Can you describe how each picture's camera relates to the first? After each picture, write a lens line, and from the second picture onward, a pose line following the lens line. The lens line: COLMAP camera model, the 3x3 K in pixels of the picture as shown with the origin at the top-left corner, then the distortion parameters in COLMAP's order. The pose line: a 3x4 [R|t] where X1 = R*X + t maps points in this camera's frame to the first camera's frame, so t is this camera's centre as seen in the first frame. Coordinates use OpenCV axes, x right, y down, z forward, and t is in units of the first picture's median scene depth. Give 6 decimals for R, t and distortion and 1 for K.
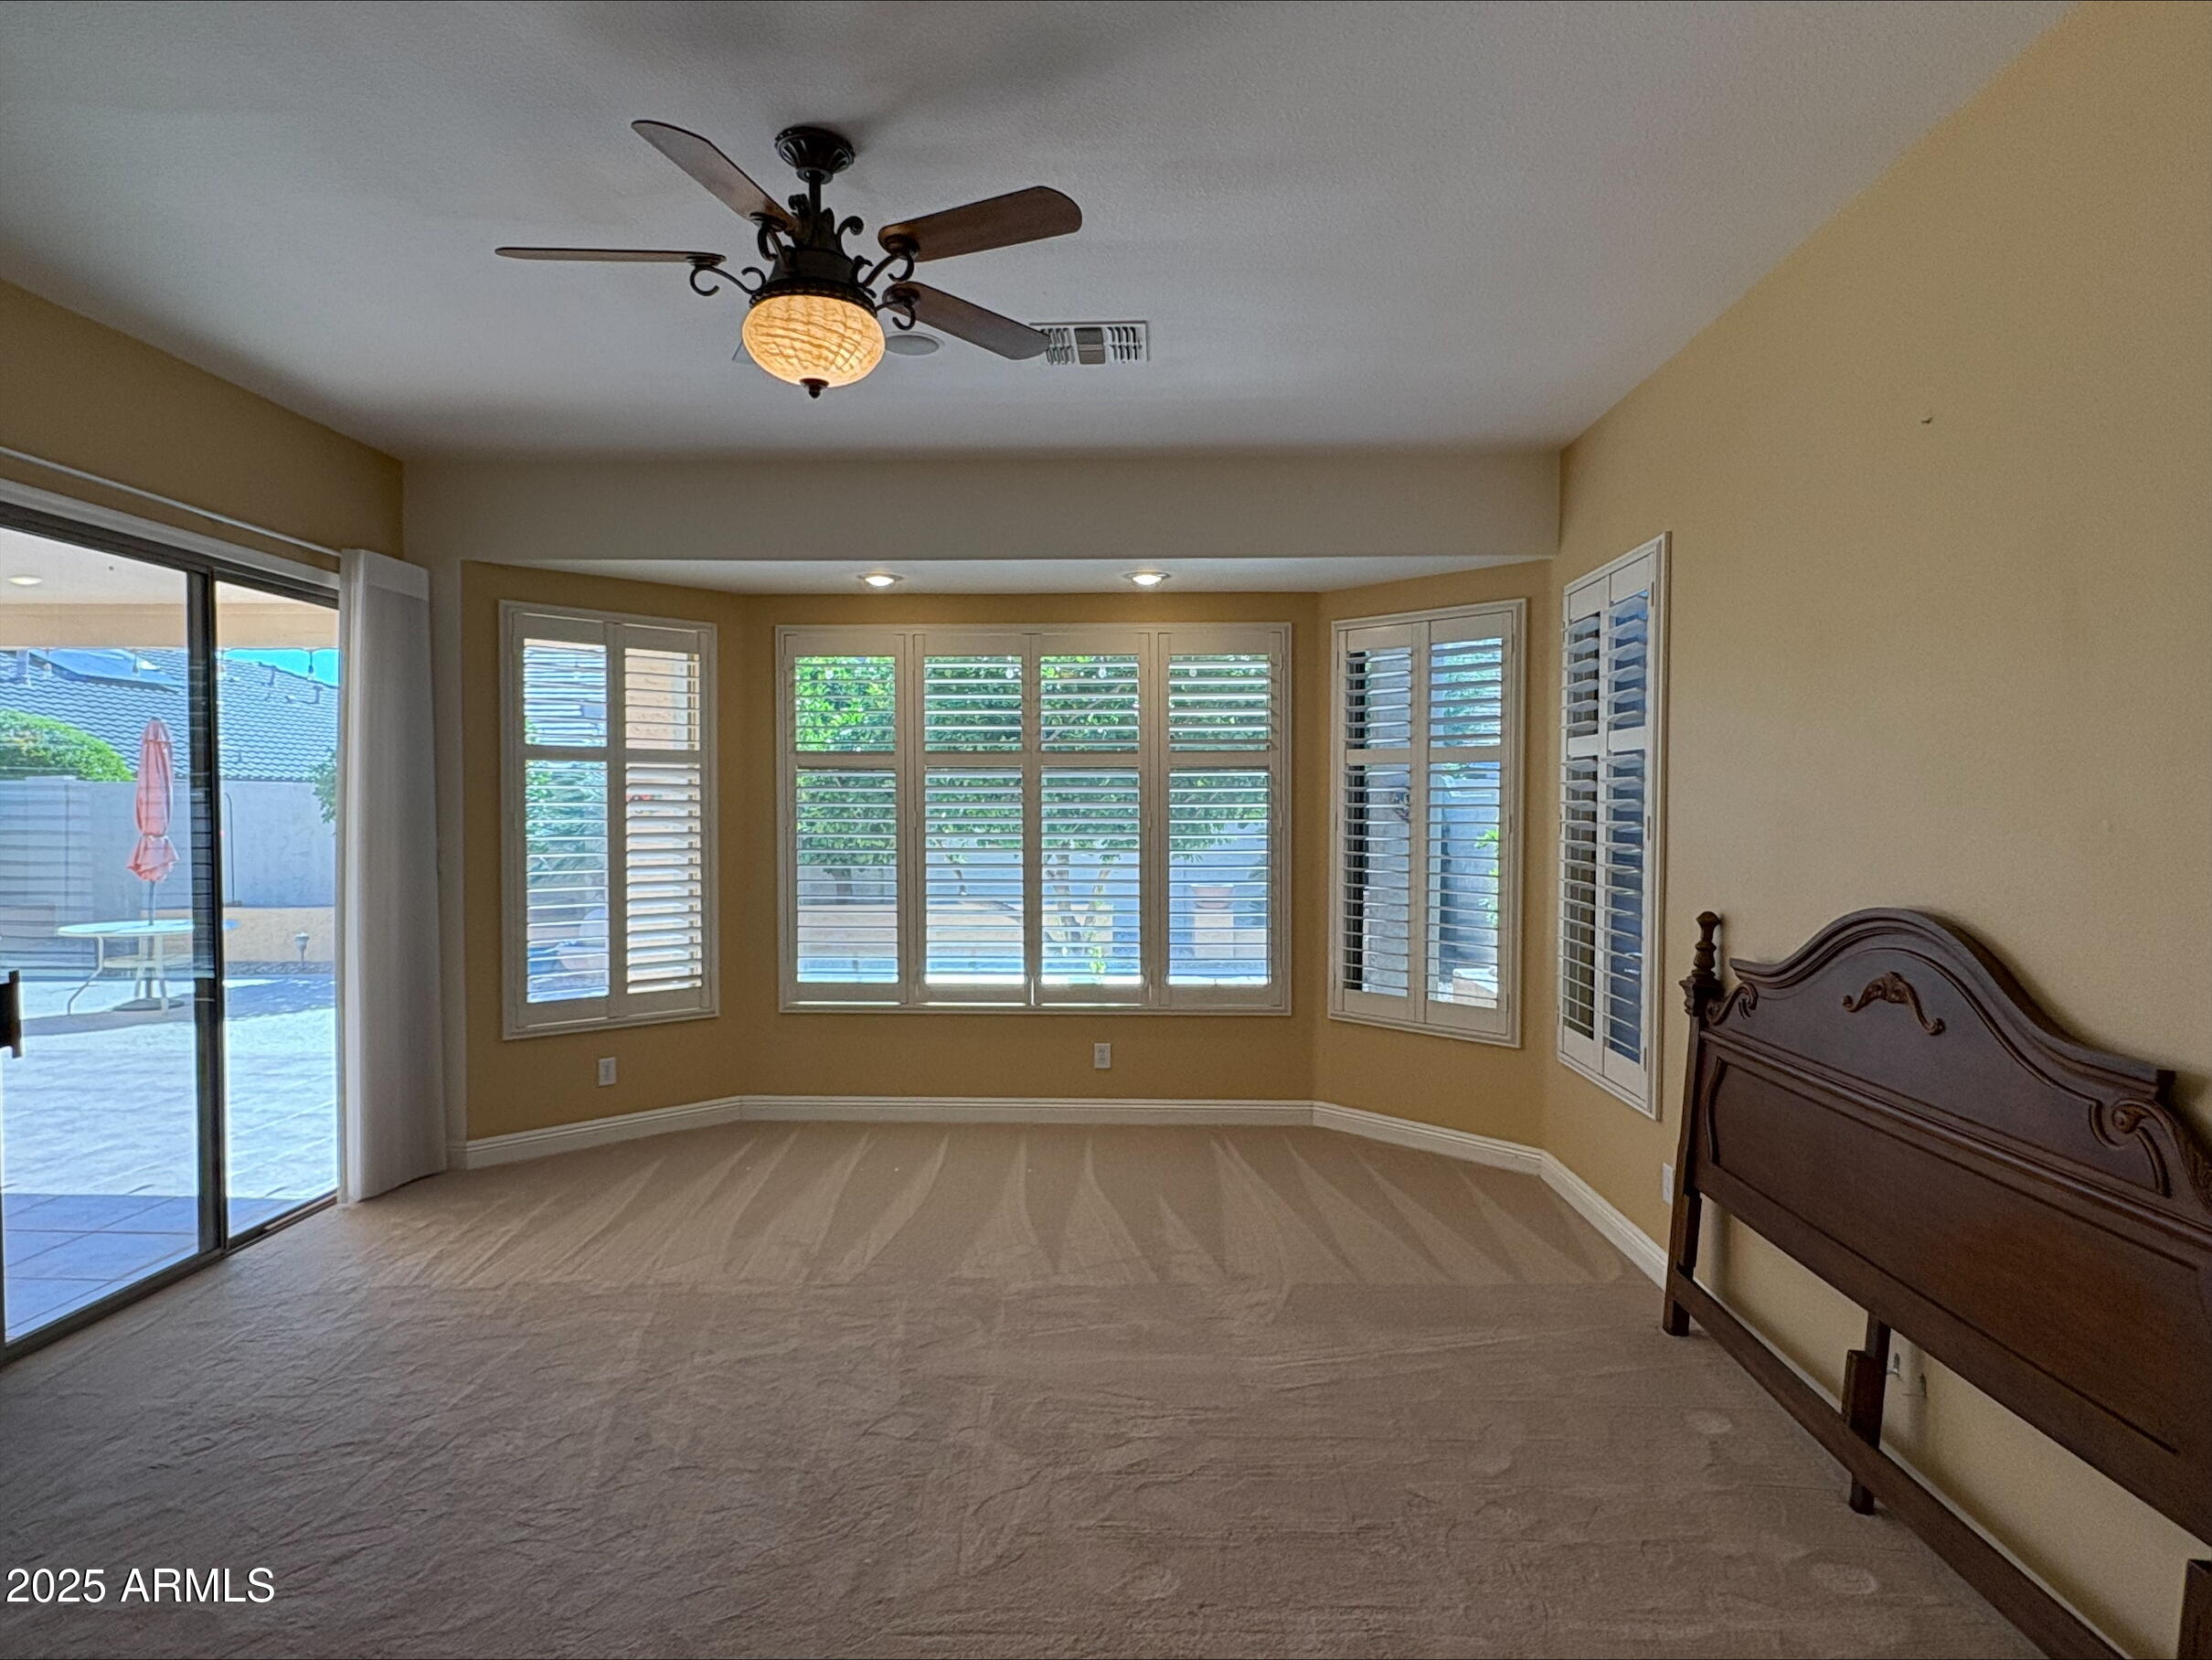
lens RADIAL K [[1289.3, 0, 1098.9], [0, 1289.3, 836.8], [0, 0, 1]] dist [0.000798, 0.002933]
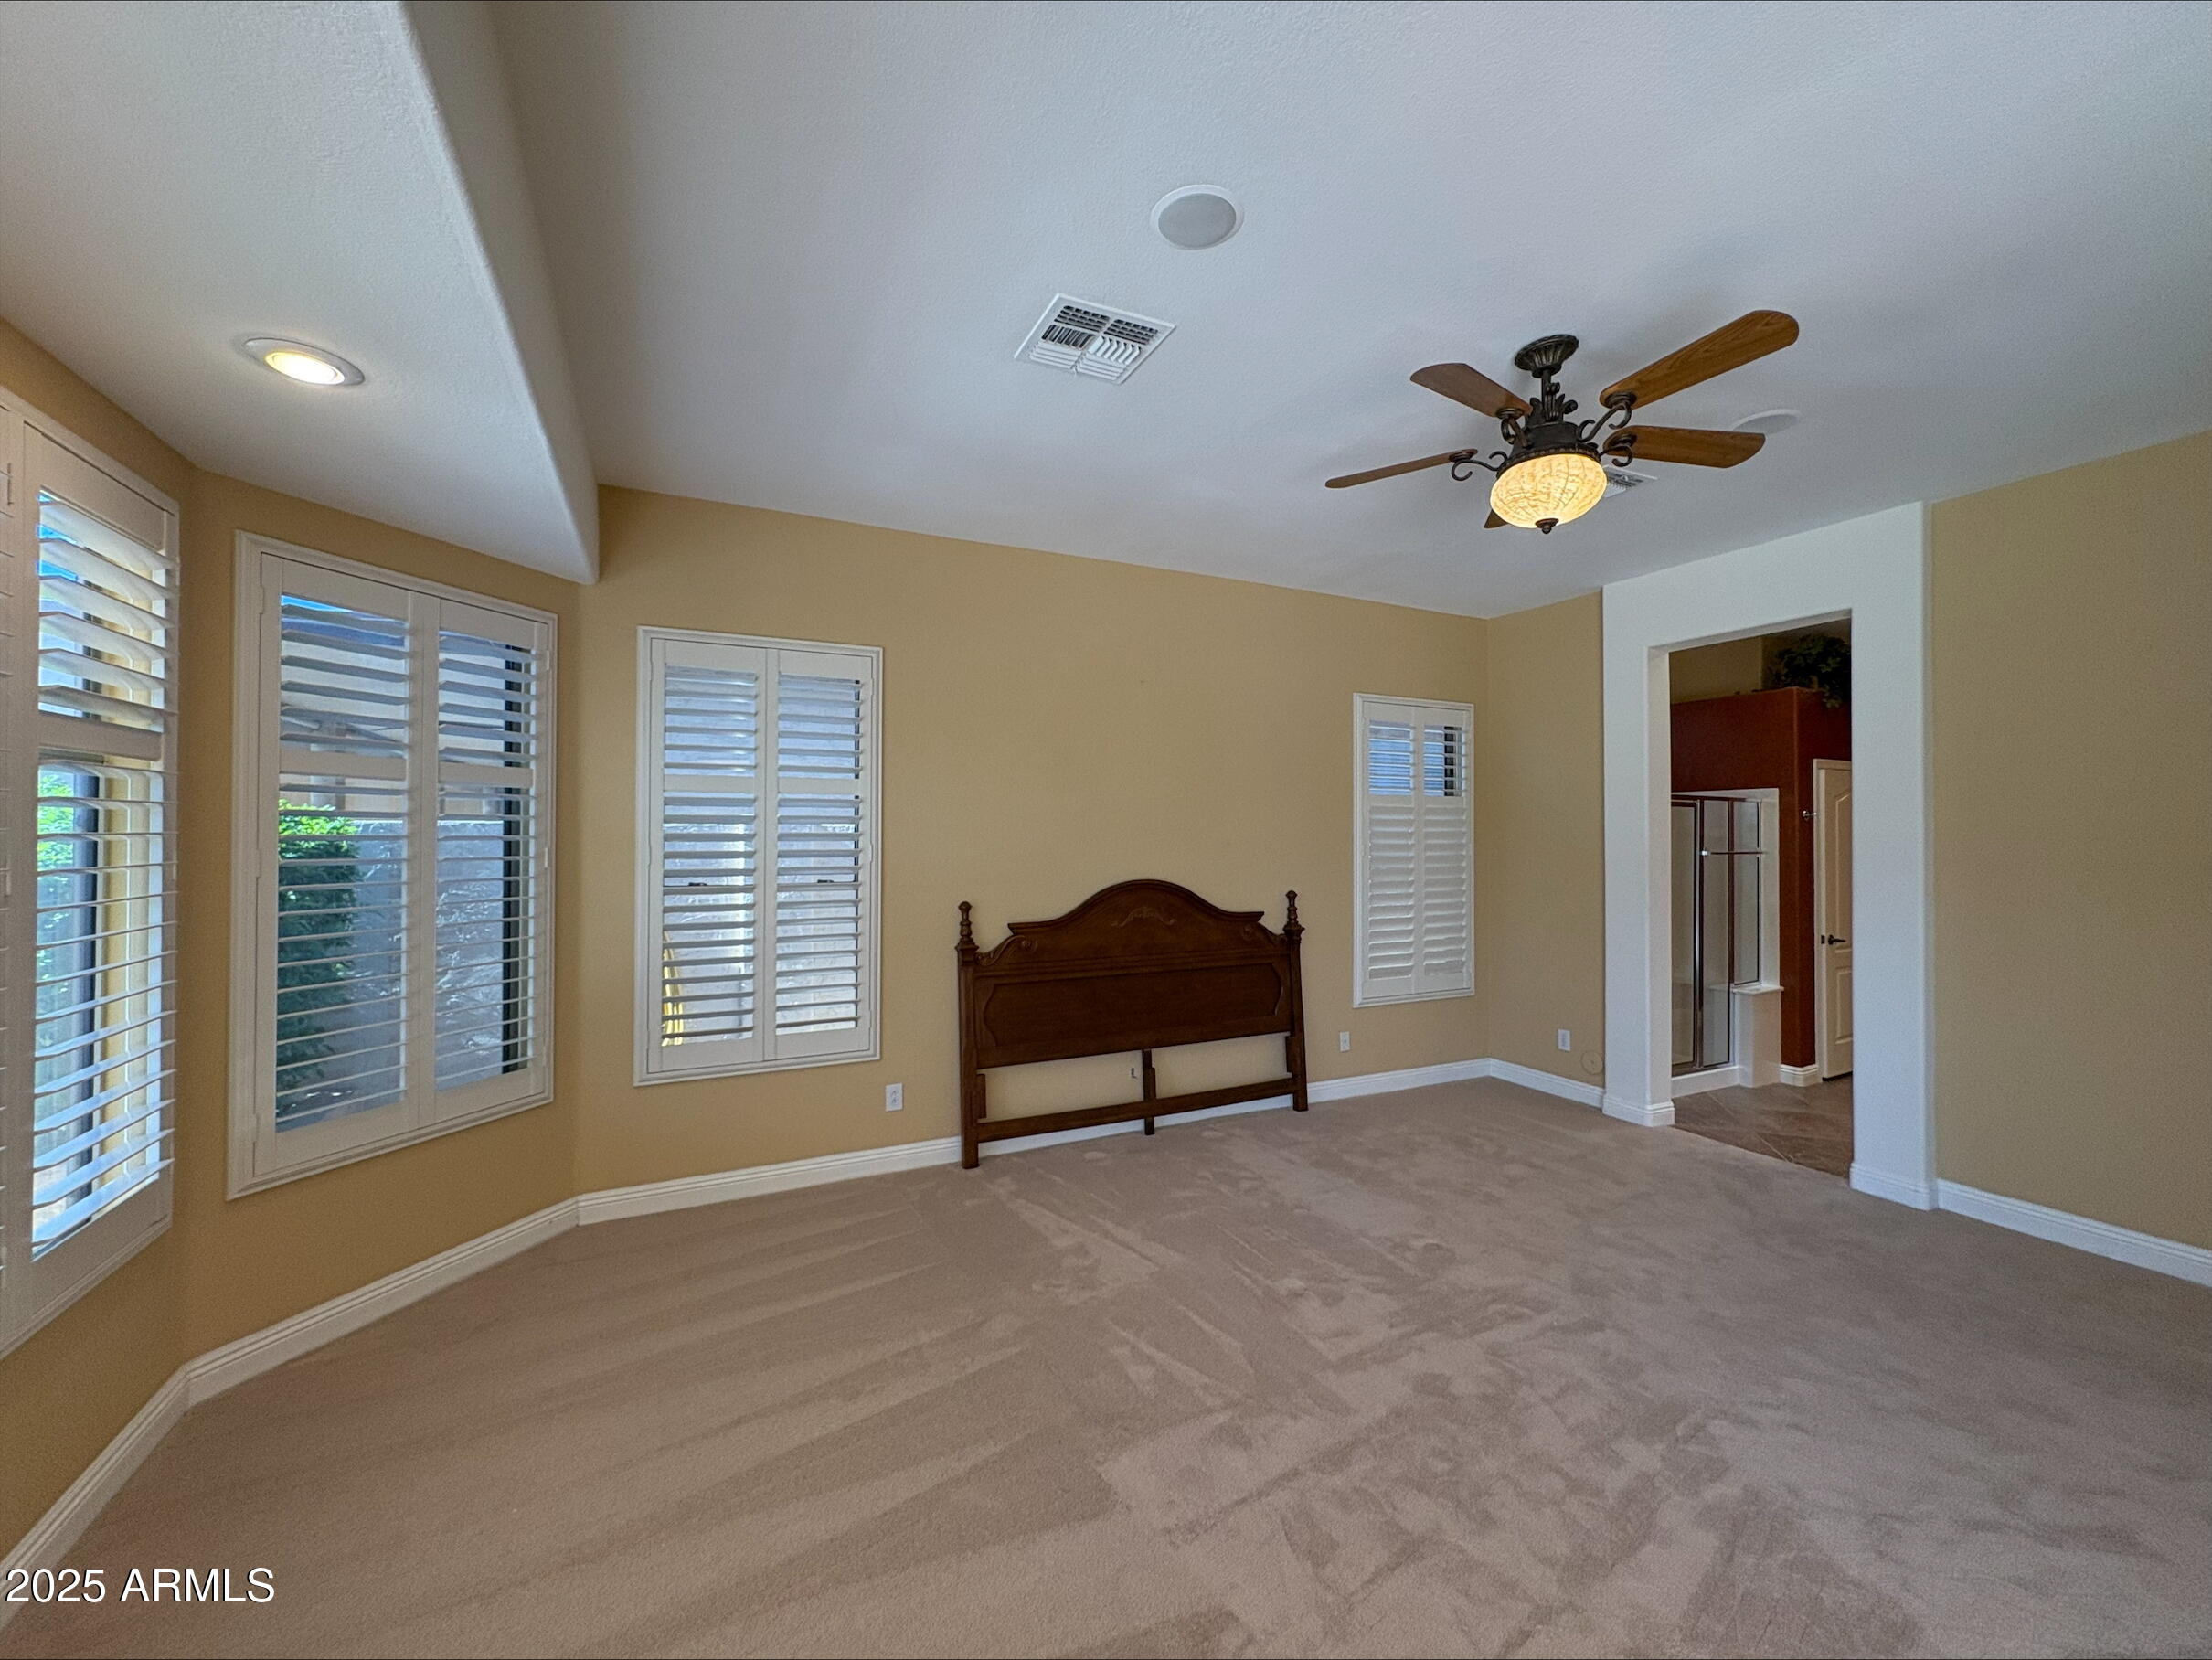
lens RADIAL K [[884.2, 0, 1095.8], [0, 884.2, 826.3], [0, 0, 1]] dist [0.000763, 0.000150]
pose [[-0.460153, 0.003039, 0.887835, -0.432597], [0.019852, 0.999779, 0.006867, -0.030477], [-0.887618, 0.020785, -0.460112, 0.976223]]
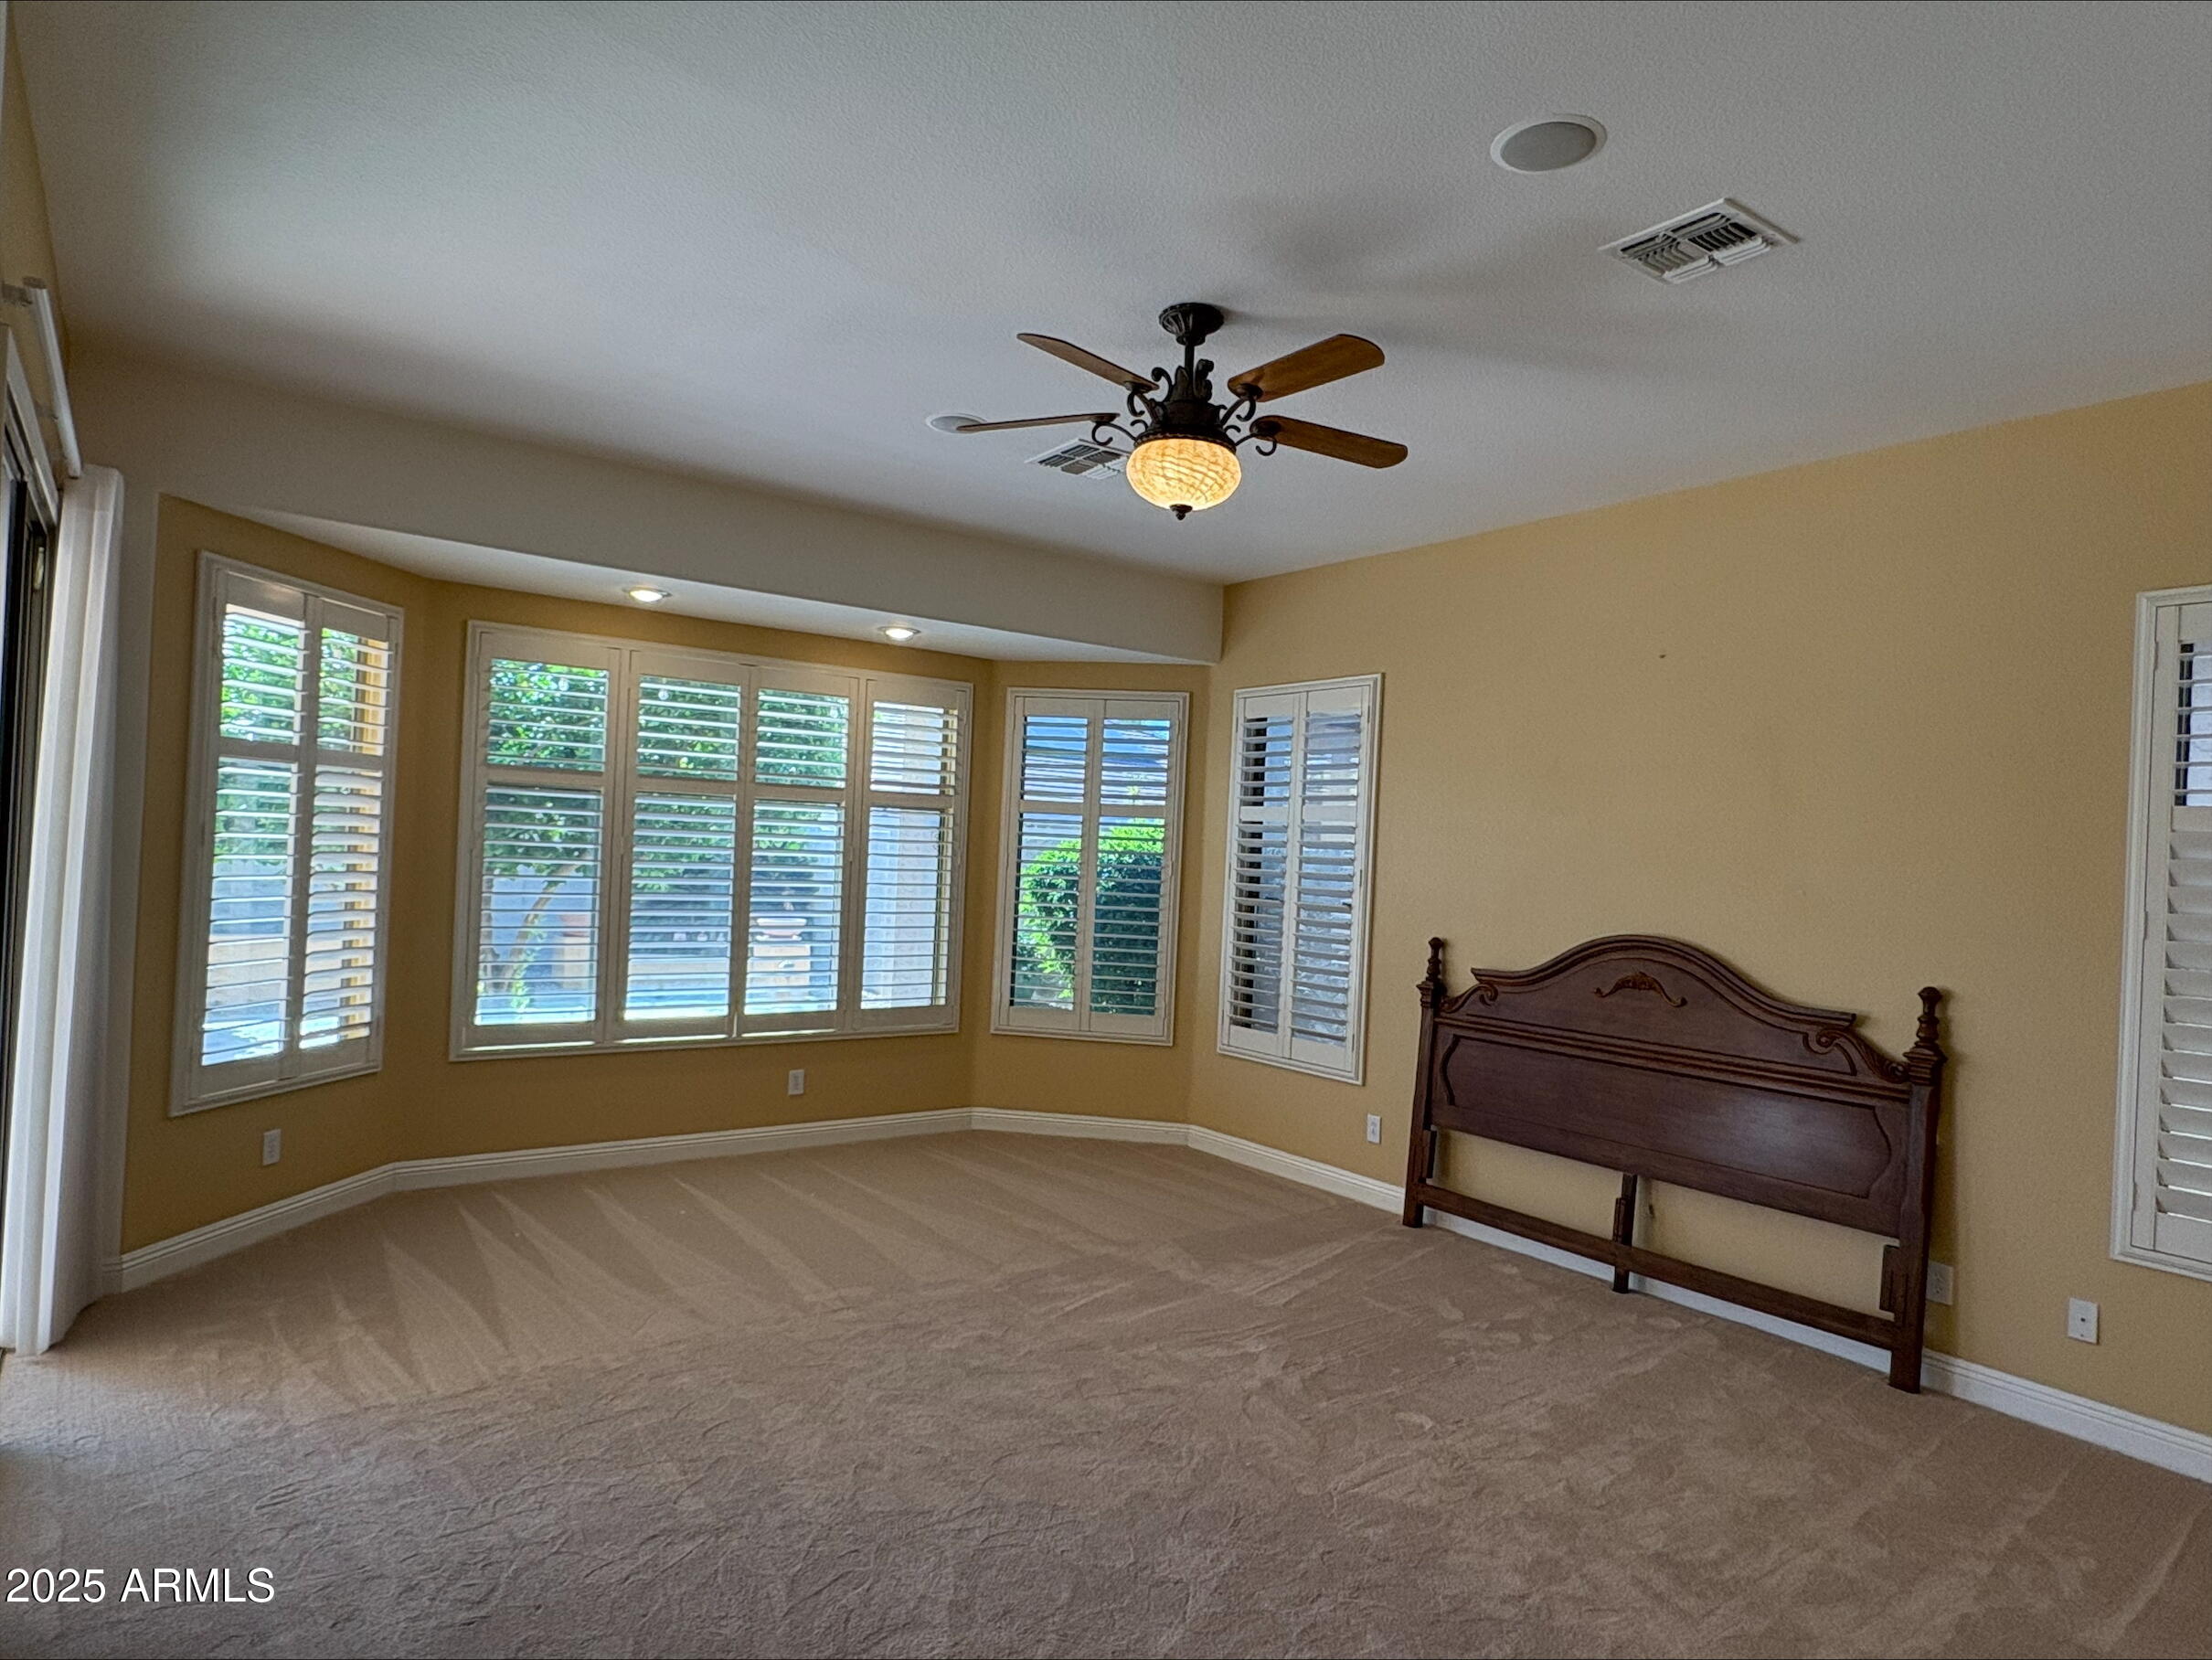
lens RADIAL K [[1289.3, 0, 1098.9], [0, 1289.3, 836.8], [0, 0, 1]] dist [0.000798, 0.002933]
pose [[0.783337, 0.039516, 0.620339, -0.543341], [-0.027956, 0.999207, -0.028348, -0.003700], [-0.620968, 0.004864, 0.783821, 0.053161]]
